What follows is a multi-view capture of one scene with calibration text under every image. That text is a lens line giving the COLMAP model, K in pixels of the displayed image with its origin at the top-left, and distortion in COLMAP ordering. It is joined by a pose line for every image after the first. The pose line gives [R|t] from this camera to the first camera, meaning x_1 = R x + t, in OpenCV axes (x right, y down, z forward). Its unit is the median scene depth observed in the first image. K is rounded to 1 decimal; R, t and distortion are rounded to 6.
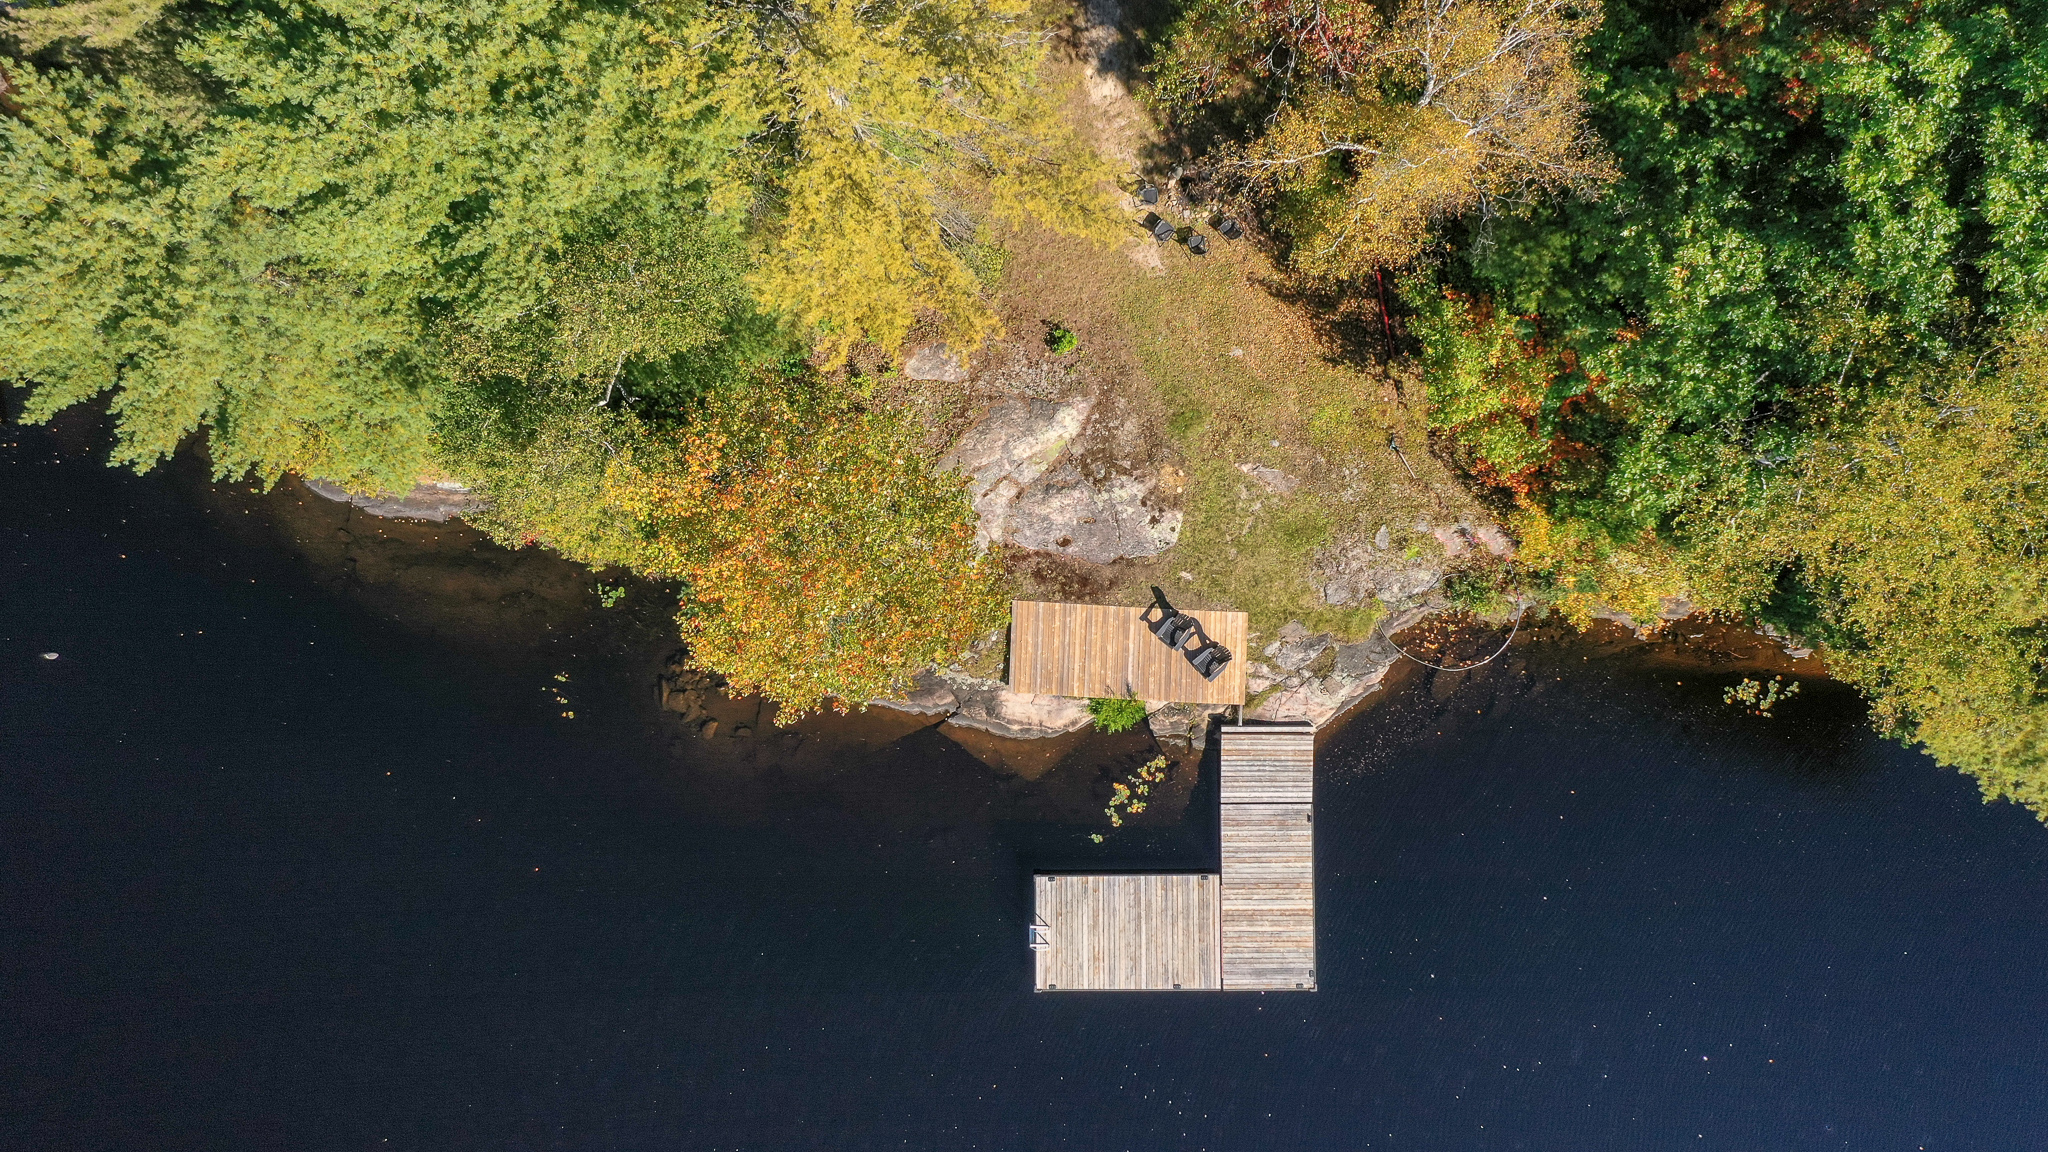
lens RADIAL K [[1655.8, 0, 1024.0], [0, 1655.8, 576.0], [0, 0, 1]] dist [0.002262, 0.000442]
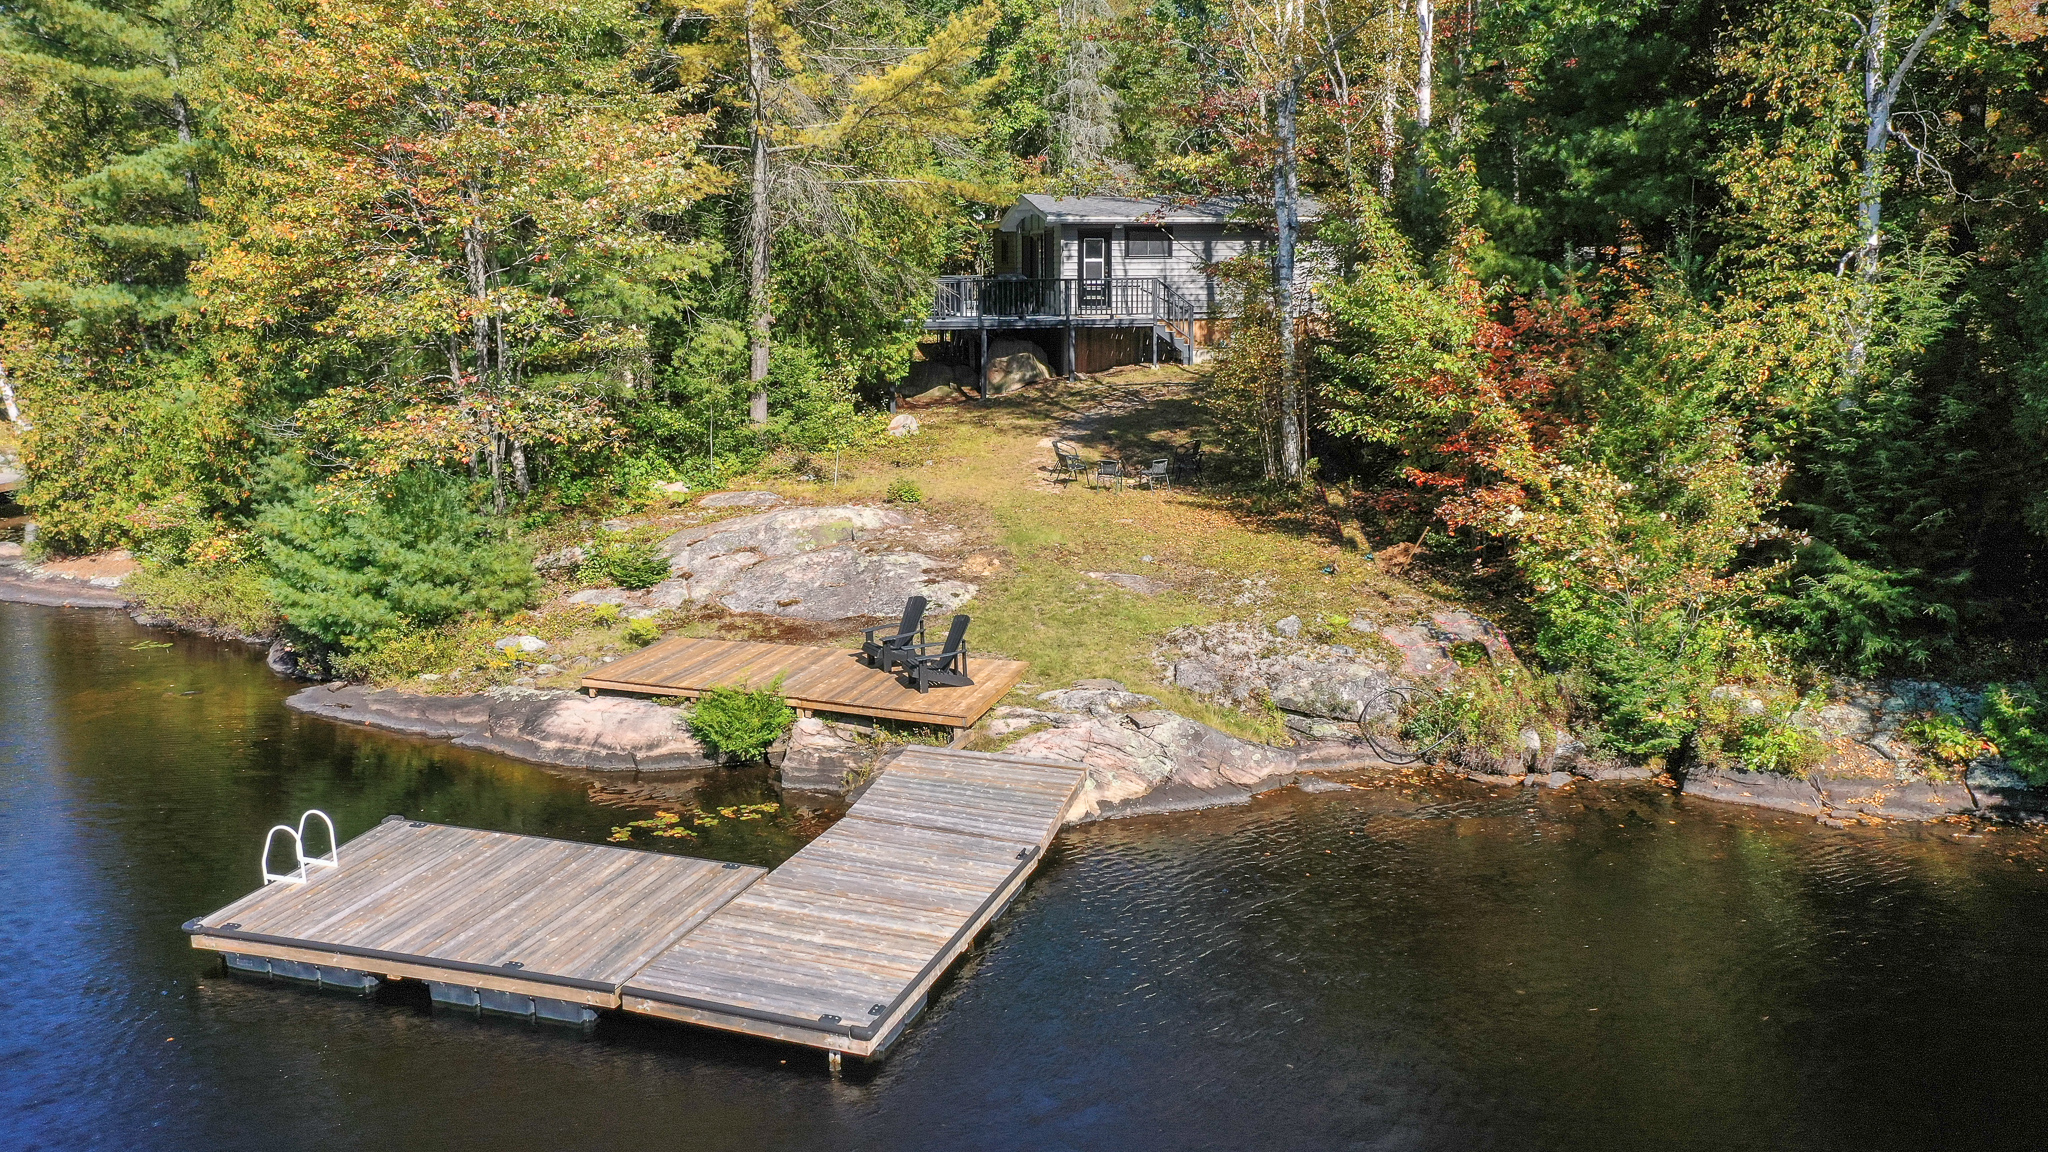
lens RADIAL K [[1655.8, 0, 1024.0], [0, 1655.8, 576.0], [0, 0, 1]] dist [0.002262, 0.000442]
pose [[0.946415, 0.066241, -0.316087, 0.302348], [-0.322953, 0.193706, -0.926380, 0.524139], [-0.000137, 0.978821, 0.204719, 0.845020]]
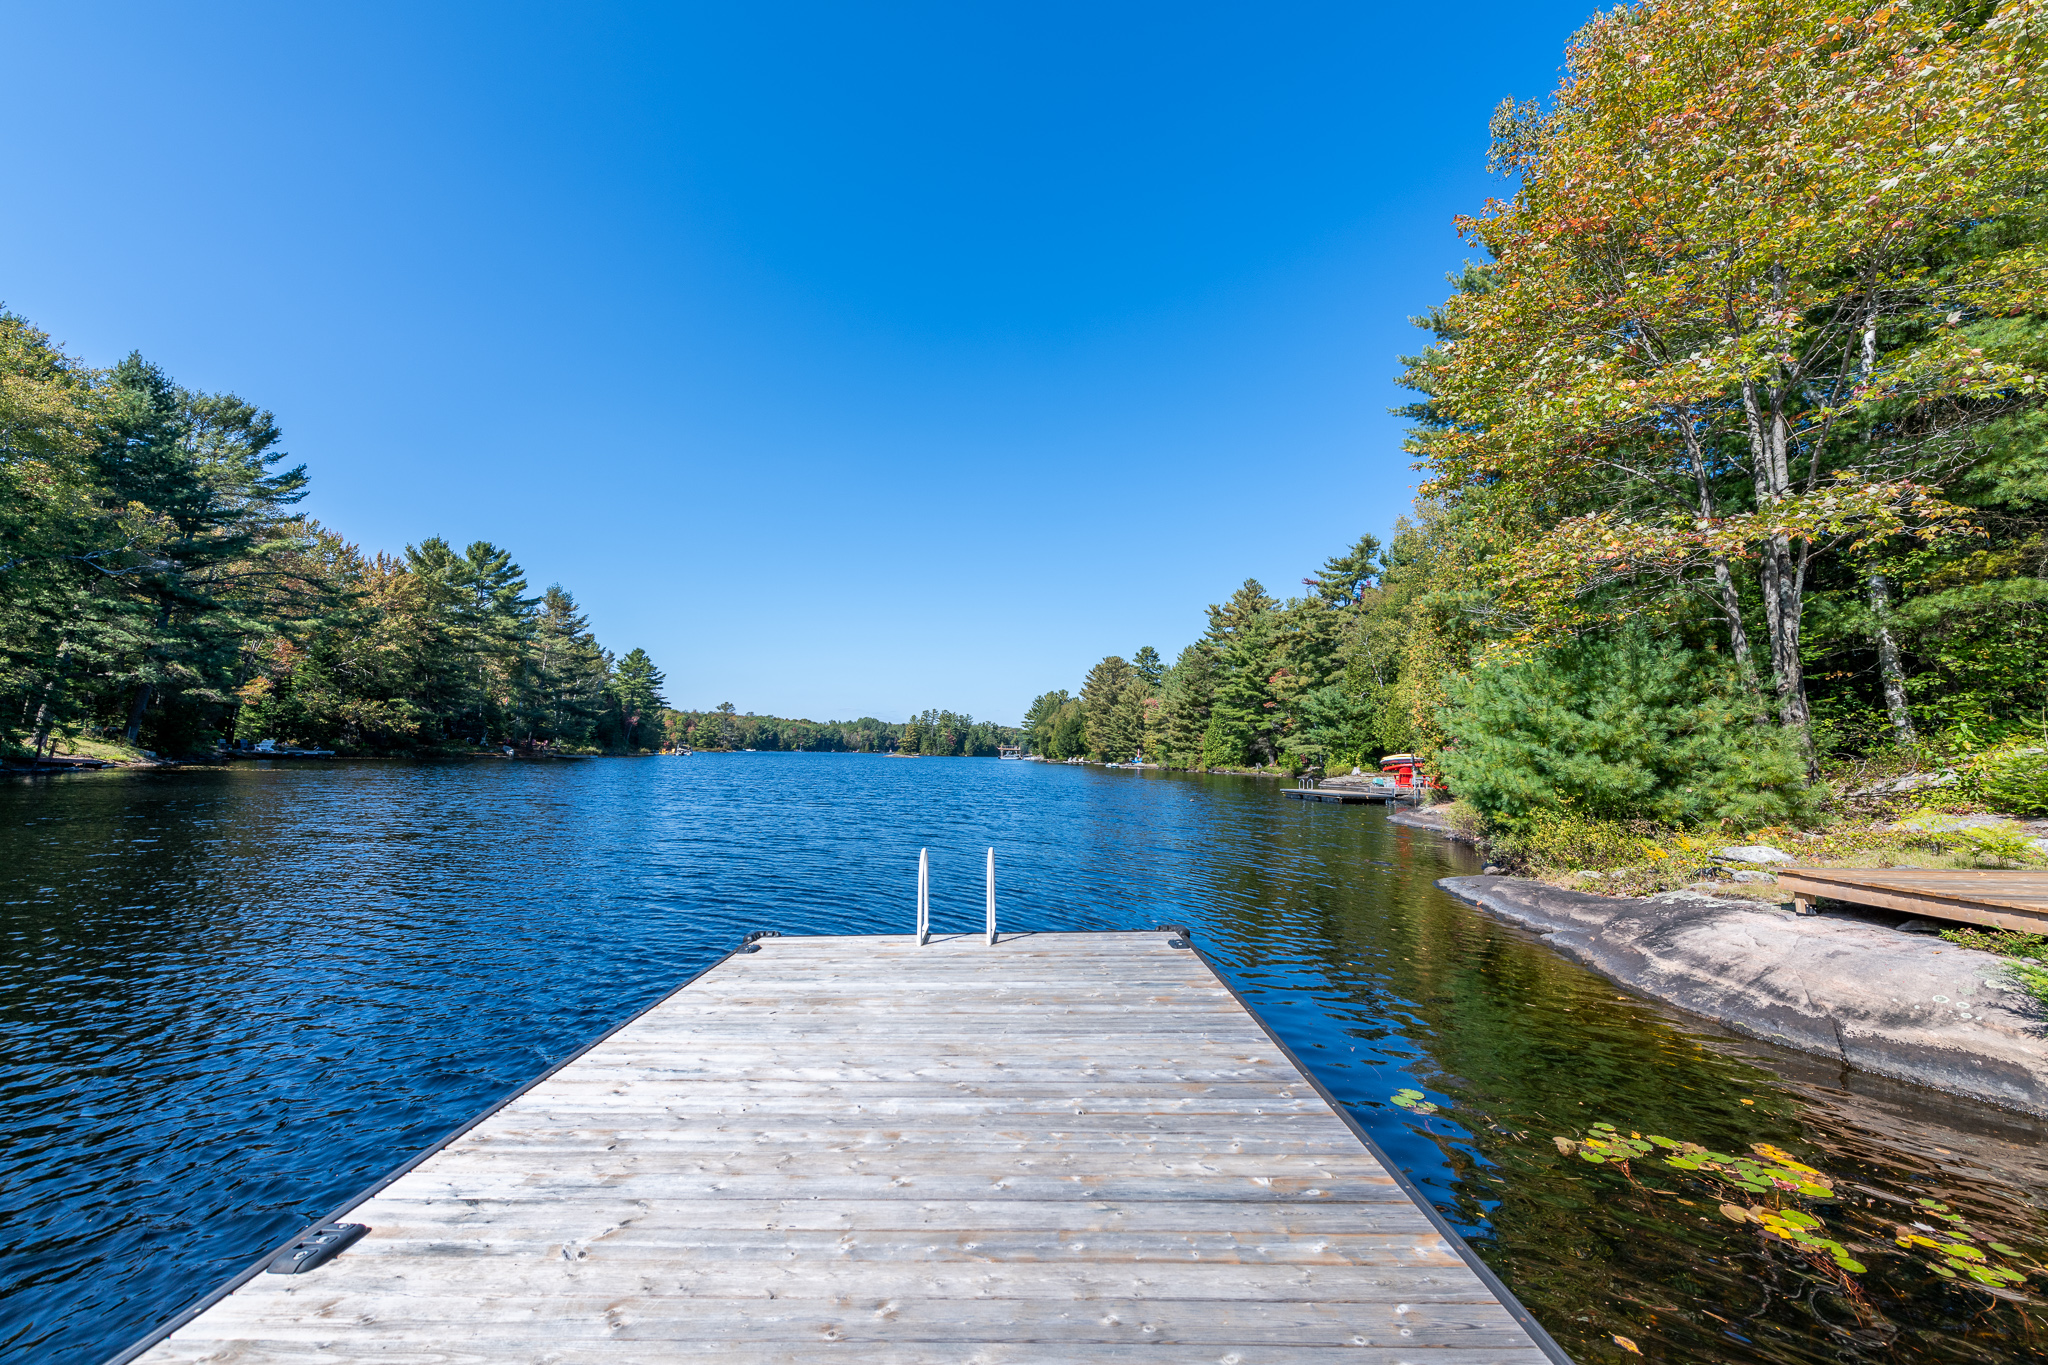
lens RADIAL K [[792.4, 0, 1024.0], [0, 792.4, 682.5], [0, 0, 1]] dist [0.002799, 0.000306]
pose [[-0.007965, -0.087015, -0.996175, 0.140969], [-0.999913, -0.009750, 0.008846, 0.204395], [-0.010482, 0.996159, -0.086930, 0.970509]]
